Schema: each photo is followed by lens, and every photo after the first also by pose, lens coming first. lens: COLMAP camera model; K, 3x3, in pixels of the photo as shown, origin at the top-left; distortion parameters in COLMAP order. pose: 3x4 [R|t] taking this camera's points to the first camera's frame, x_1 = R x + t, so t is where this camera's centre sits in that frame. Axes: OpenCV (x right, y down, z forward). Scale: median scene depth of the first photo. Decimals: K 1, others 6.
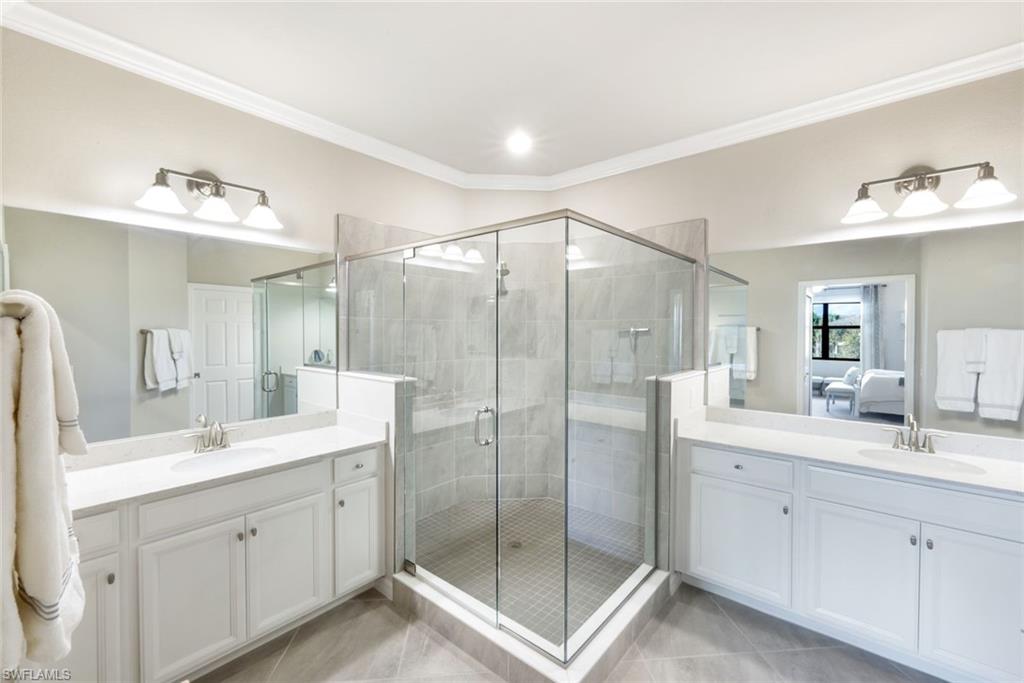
lens RADIAL K [[421.1, 0, 511.5], [0, 421.1, 338.8], [0, 0, 1]] dist [-0.006102, 0.001501]
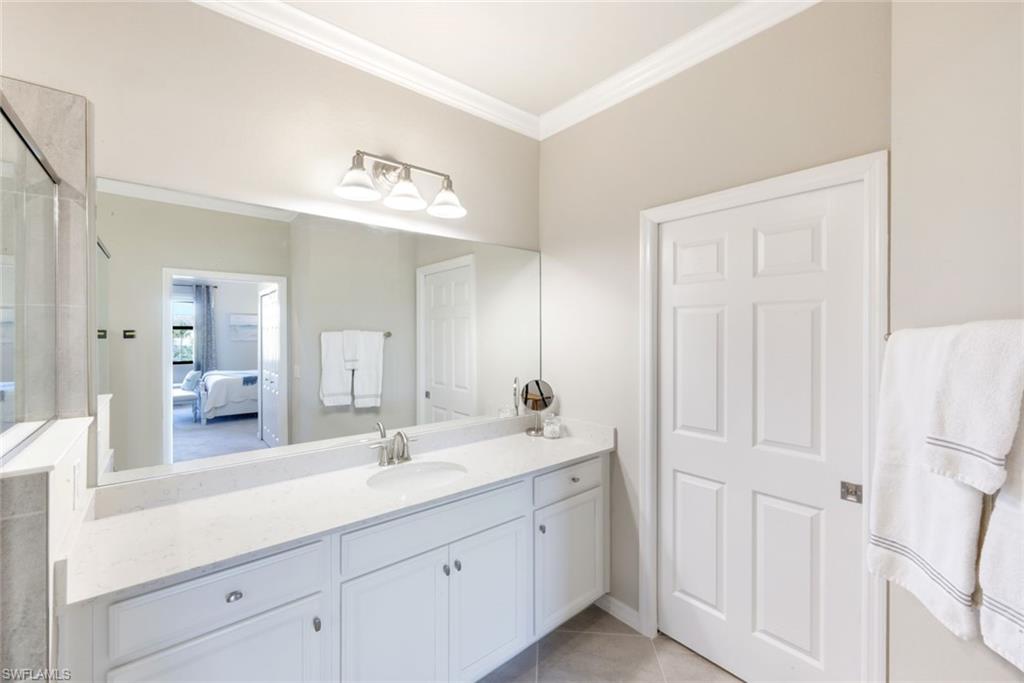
lens RADIAL K [[421.1, 0, 511.0], [0, 421.1, 335.8], [0, 0, 1]] dist [-0.006102, 0.001501]
pose [[0.175529, -0.009232, 0.984431, 0.061042], [0.017489, 0.999827, 0.006258, -0.009515], [-0.984319, 0.016118, 0.175660, 0.373966]]
